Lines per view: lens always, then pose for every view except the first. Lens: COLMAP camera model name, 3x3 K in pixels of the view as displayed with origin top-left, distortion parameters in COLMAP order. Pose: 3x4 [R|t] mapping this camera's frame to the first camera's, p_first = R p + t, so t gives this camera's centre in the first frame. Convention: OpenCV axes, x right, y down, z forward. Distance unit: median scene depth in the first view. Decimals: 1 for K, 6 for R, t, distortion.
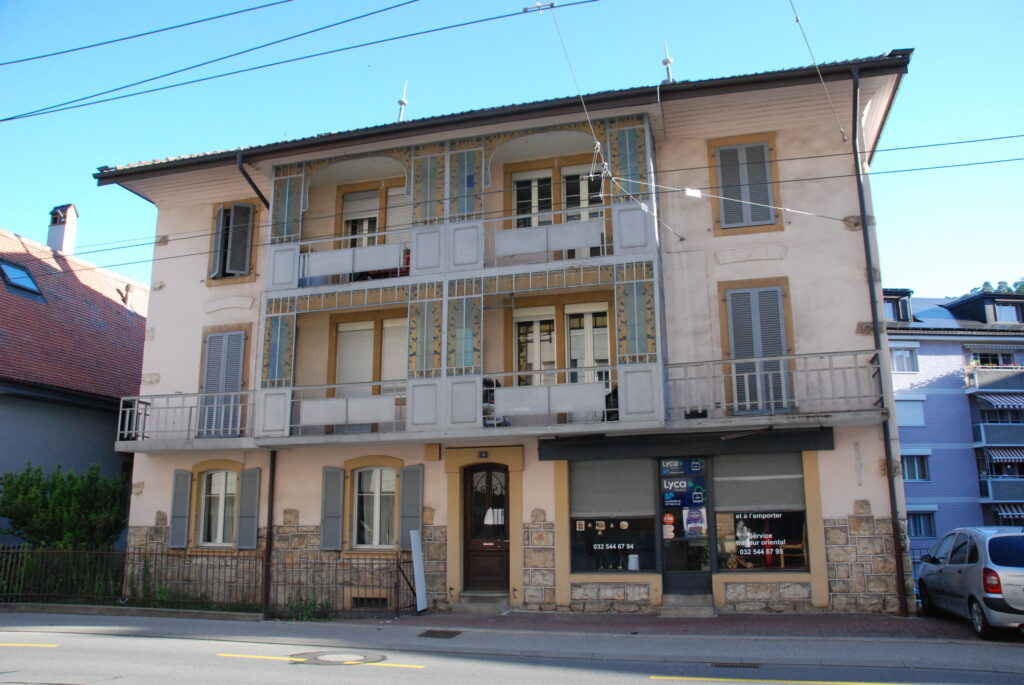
lens RADIAL K [[809.9, 0, 512.0], [0, 809.9, 342.5], [0, 0, 1]] dist [-0.130980, 0.146313]
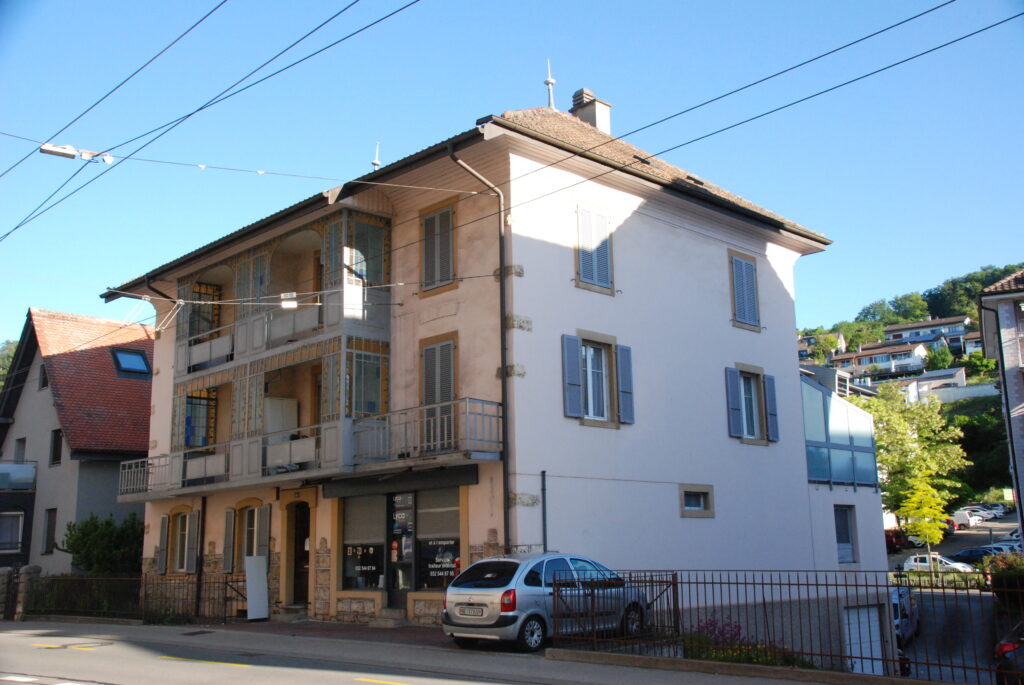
lens RADIAL K [[1039.1, 0, 509.2], [0, 1039.1, 339.0], [0, 0, 1]] dist [0.048901, 0.013598]
pose [[0.858748, -0.112722, -0.499845, 1.100750], [0.128951, 0.991649, -0.002089, -0.055857], [0.495906, -0.062662, 0.866112, -0.227873]]
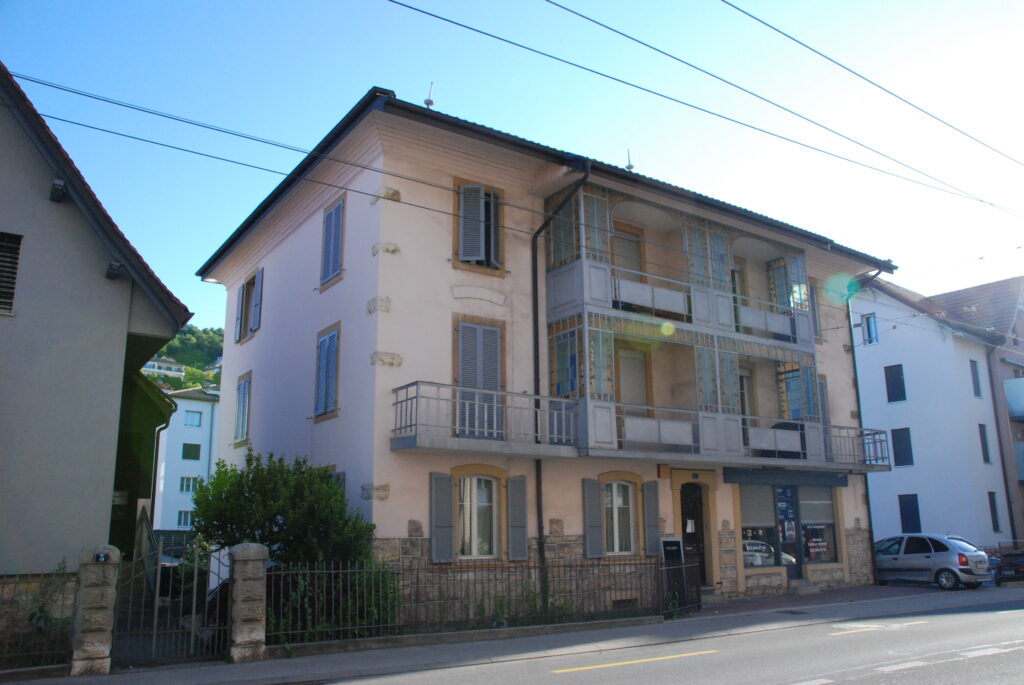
lens RADIAL K [[809.9, 0, 512.0], [0, 809.9, 342.5], [0, 0, 1]] dist [-0.130980, 0.146313]
pose [[0.639998, 0.182177, 0.746468, -1.191717], [-0.165894, 0.981335, -0.097264, 0.105890], [-0.750255, -0.061586, 0.658274, 0.418273]]
